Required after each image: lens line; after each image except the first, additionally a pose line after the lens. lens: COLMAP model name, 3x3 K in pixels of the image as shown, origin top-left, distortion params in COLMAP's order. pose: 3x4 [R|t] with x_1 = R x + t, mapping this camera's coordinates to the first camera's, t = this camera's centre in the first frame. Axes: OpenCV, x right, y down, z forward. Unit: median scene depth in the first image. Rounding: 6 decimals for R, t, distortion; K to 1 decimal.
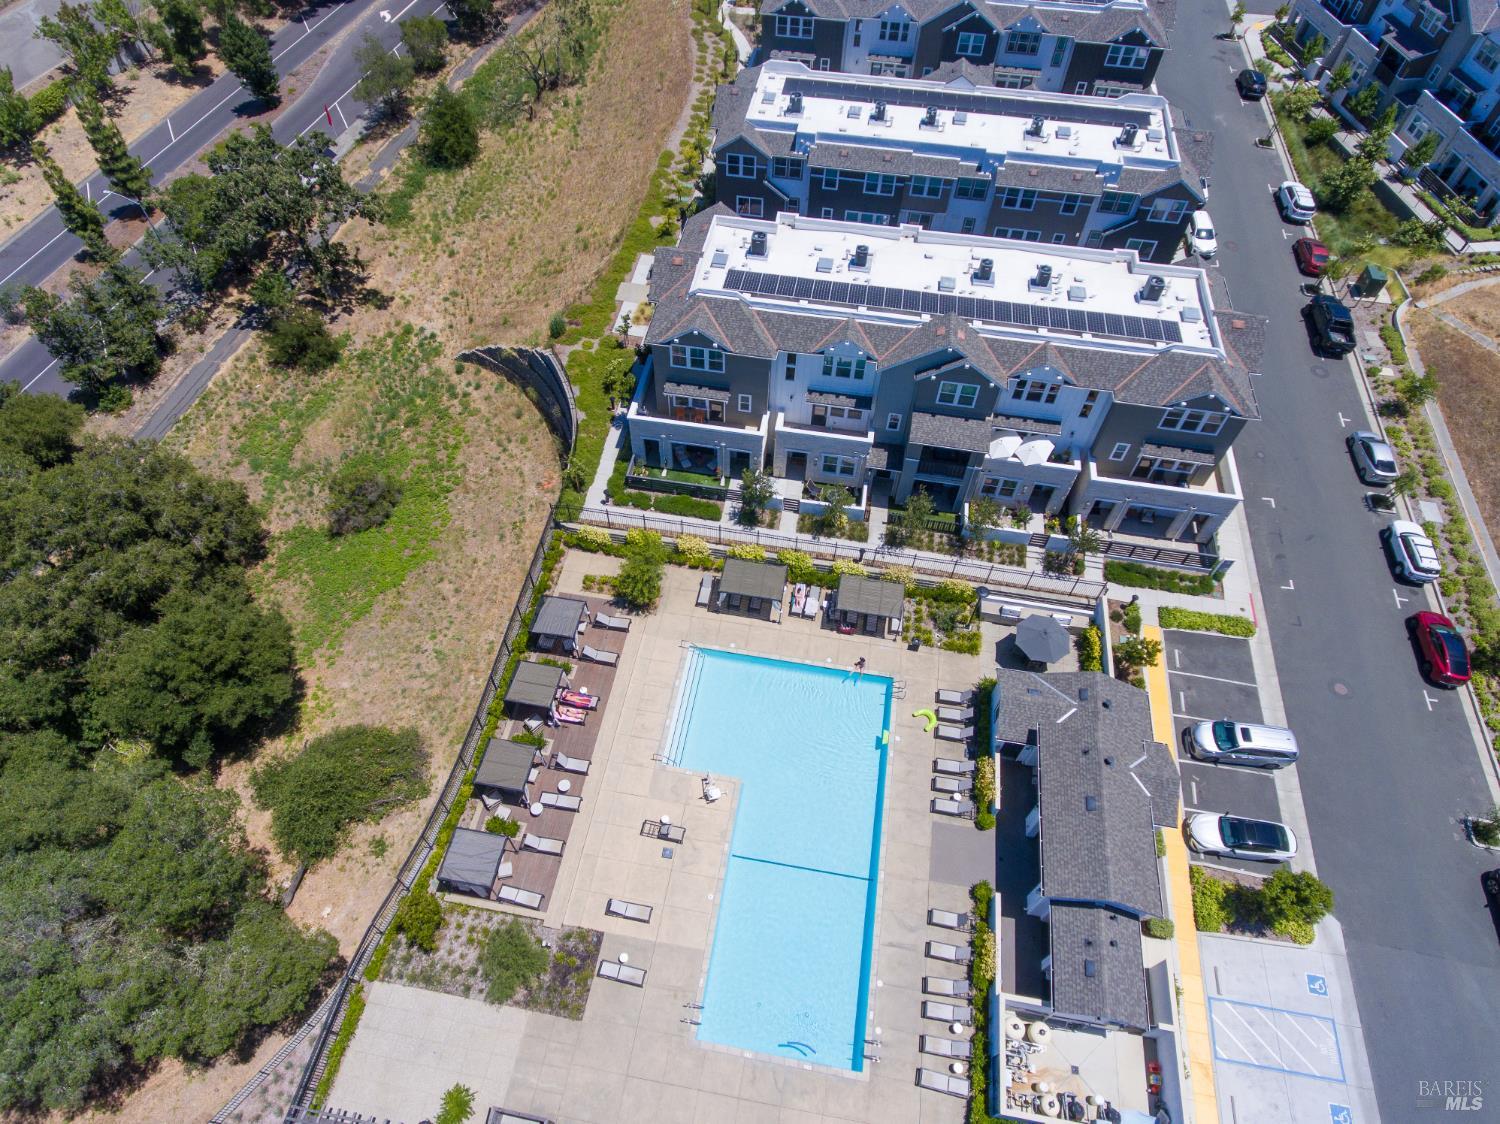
lens RADIAL K [[883.7, 0, 731.4], [0, 883.7, 567.3], [0, 0, 1]] dist [-0.003506, 0.000539]
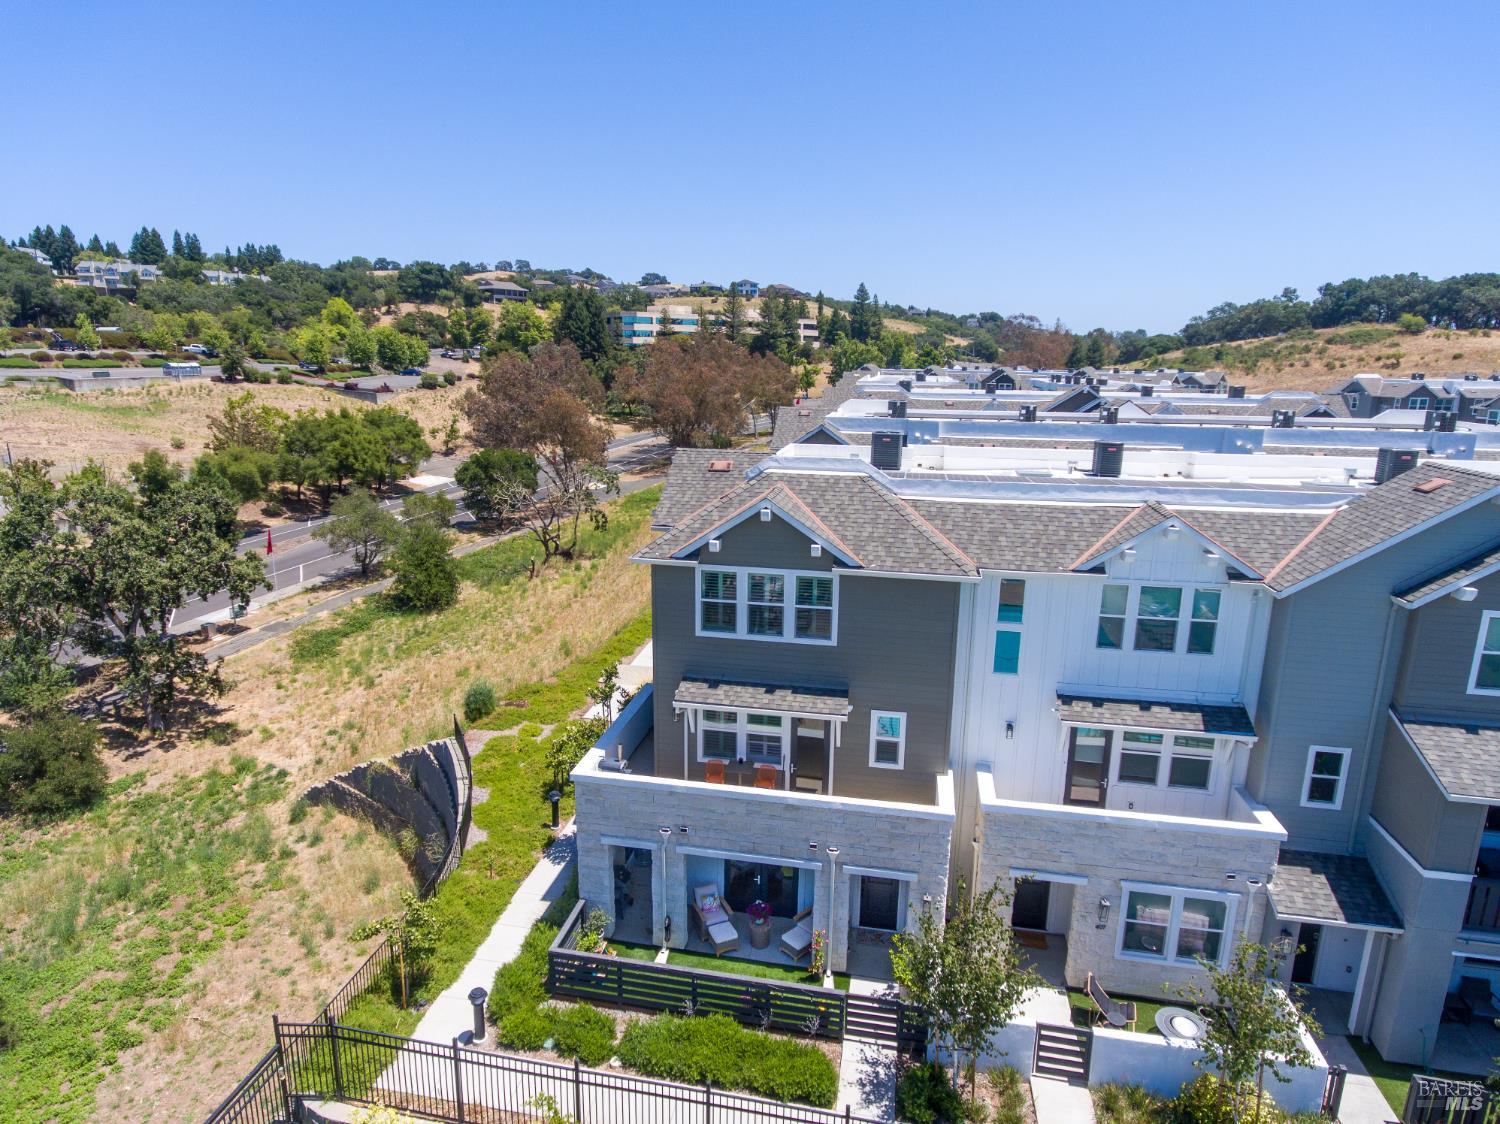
lens RADIAL K [[881.5, 0, 732.8], [0, 881.5, 566.3], [0, 0, 1]] dist [-0.006022, 0.001726]
pose [[0.999679, 0.006873, -0.024375, -0.037458], [-0.021072, 0.759611, -0.650036, 0.003022], [0.014047, 0.650342, 0.759512, 0.594167]]
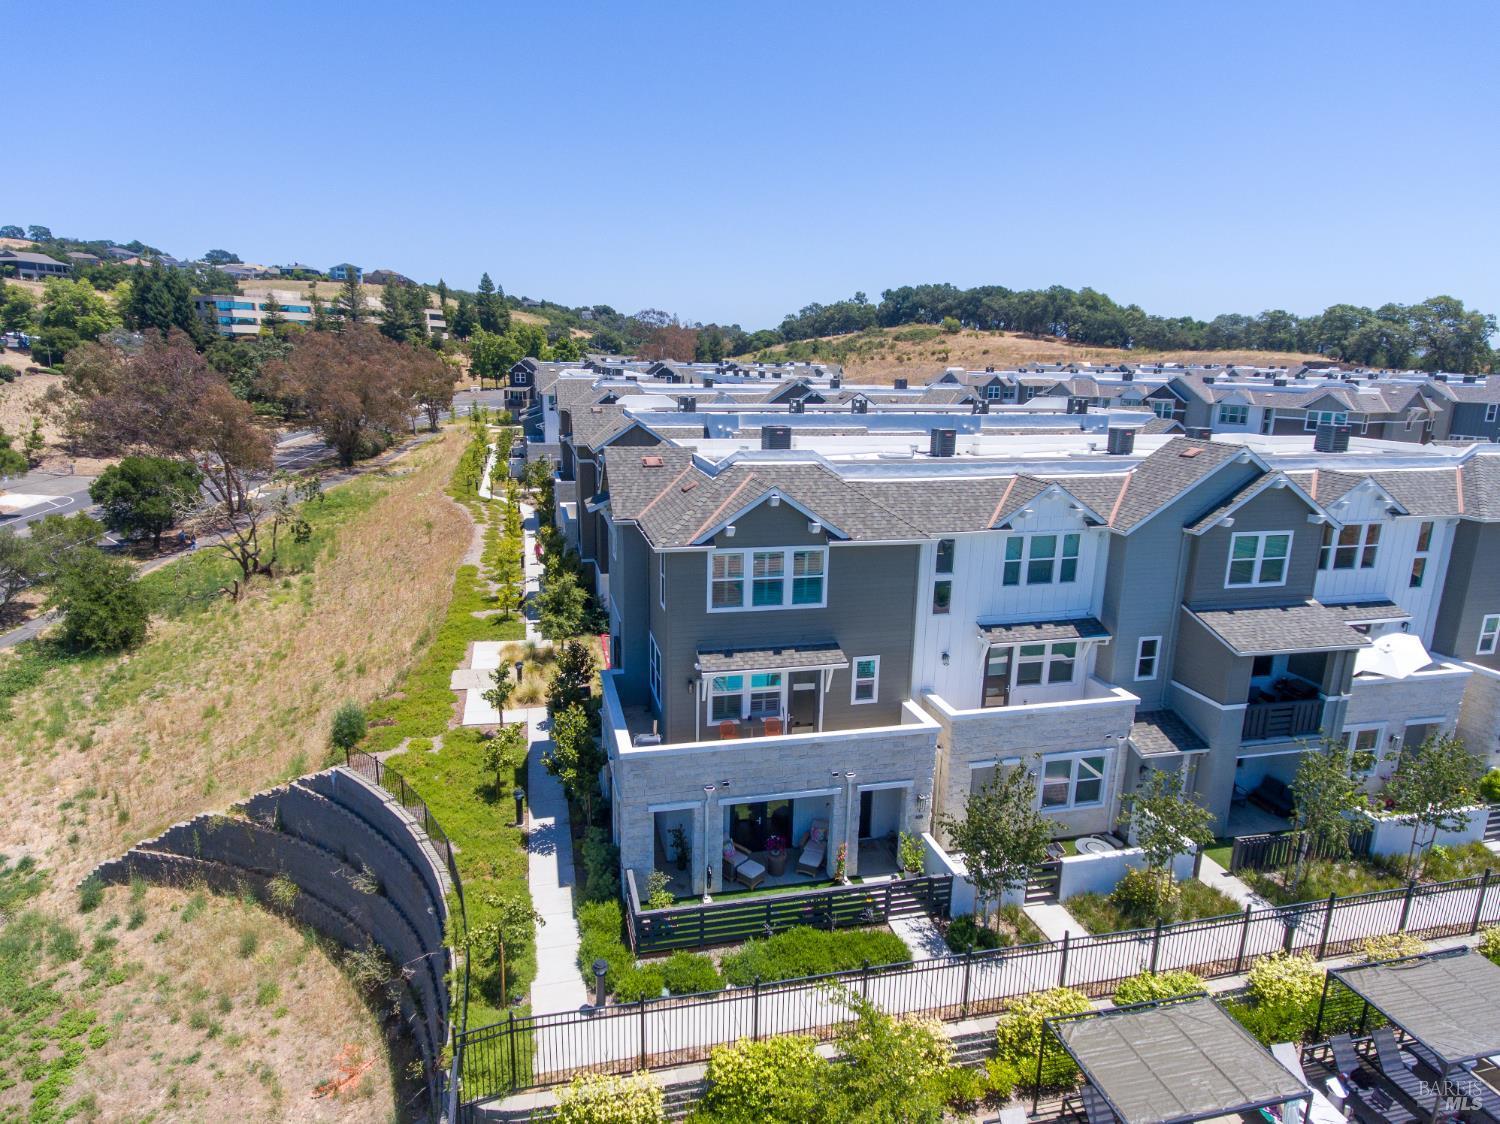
lens RADIAL K [[880.4, 0, 732.9], [0, 880.4, 567.7], [0, 0, 1]] dist [-0.008331, 0.005756]
pose [[0.920277, -0.086427, 0.381603, -0.192730], [0.311240, 0.752733, -0.580105, 0.011851], [-0.237108, 0.652628, 0.719623, 0.580592]]
